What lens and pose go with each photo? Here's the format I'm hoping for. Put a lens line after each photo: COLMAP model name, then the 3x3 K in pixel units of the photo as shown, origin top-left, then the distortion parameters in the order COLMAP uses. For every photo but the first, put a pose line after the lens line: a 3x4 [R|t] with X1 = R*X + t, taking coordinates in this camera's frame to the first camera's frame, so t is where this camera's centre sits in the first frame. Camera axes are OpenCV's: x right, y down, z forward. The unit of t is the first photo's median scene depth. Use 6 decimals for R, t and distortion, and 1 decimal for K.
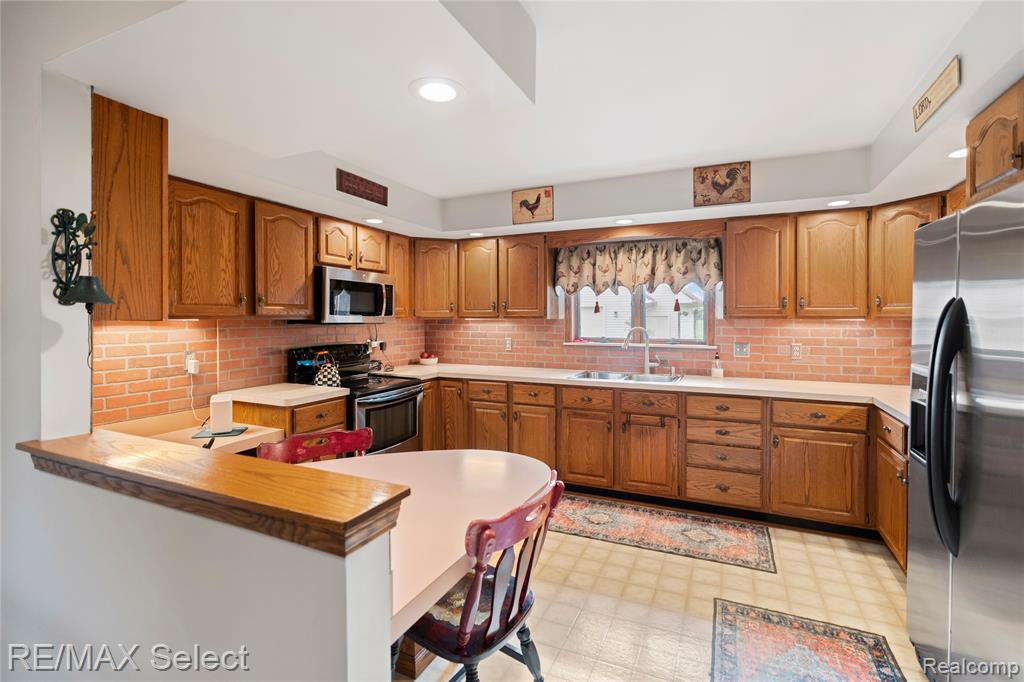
lens RADIAL K [[466.4, 0, 522.7], [0, 466.4, 318.3], [0, 0, 1]] dist [-0.008907, 0.001487]
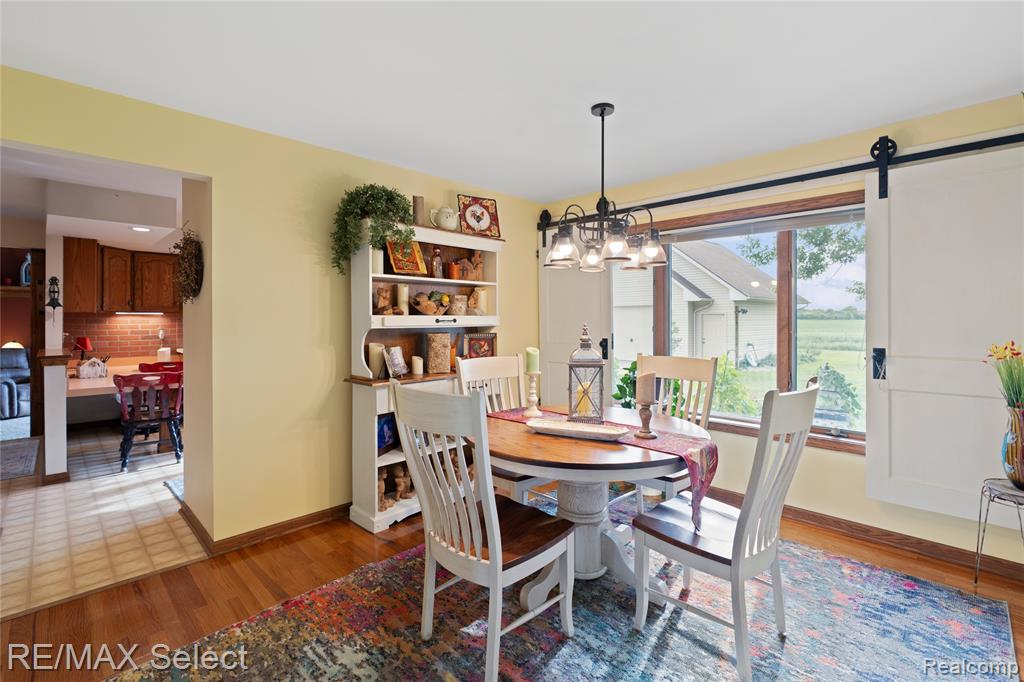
lens RADIAL K [[466.4, 0, 522.7], [0, 466.4, 318.3], [0, 0, 1]] dist [-0.008907, 0.001487]
pose [[0.939147, -0.001188, -0.343512, 1.334060], [0.001137, 0.999999, -0.000351, 0.022733], [0.343513, -0.000061, 0.939148, -0.373108]]
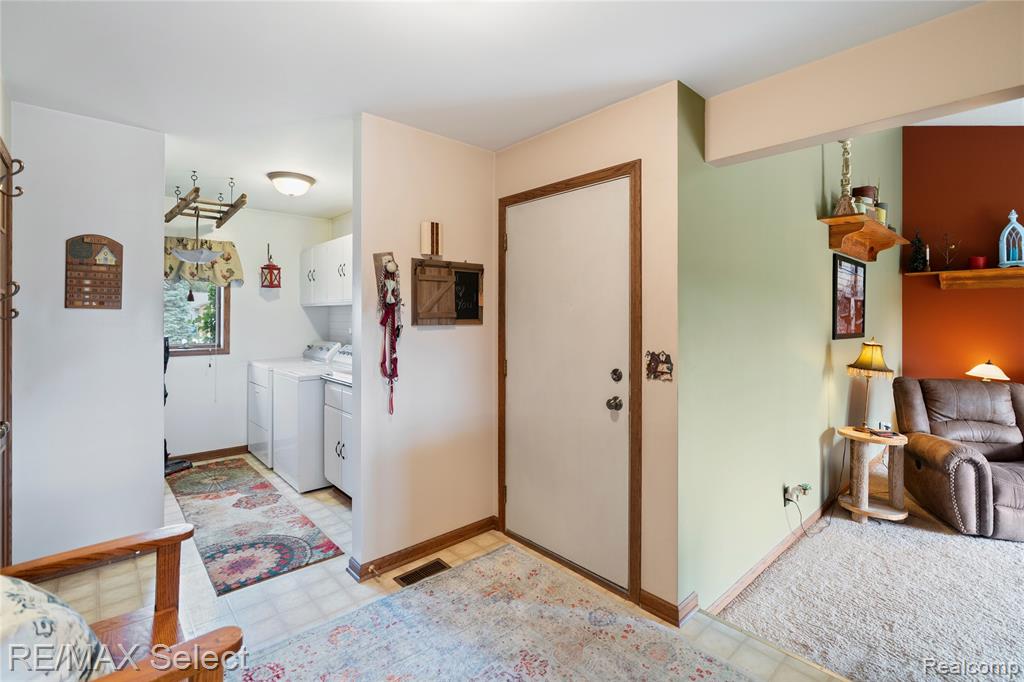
lens RADIAL K [[466.4, 0, 522.7], [0, 466.4, 318.3], [0, 0, 1]] dist [-0.008907, 0.001487]
pose [[-0.392887, -0.001990, -0.919585, -0.154421], [-0.003102, 0.999995, -0.000838, 0.010274], [0.919582, 0.002523, -0.392891, 0.238543]]
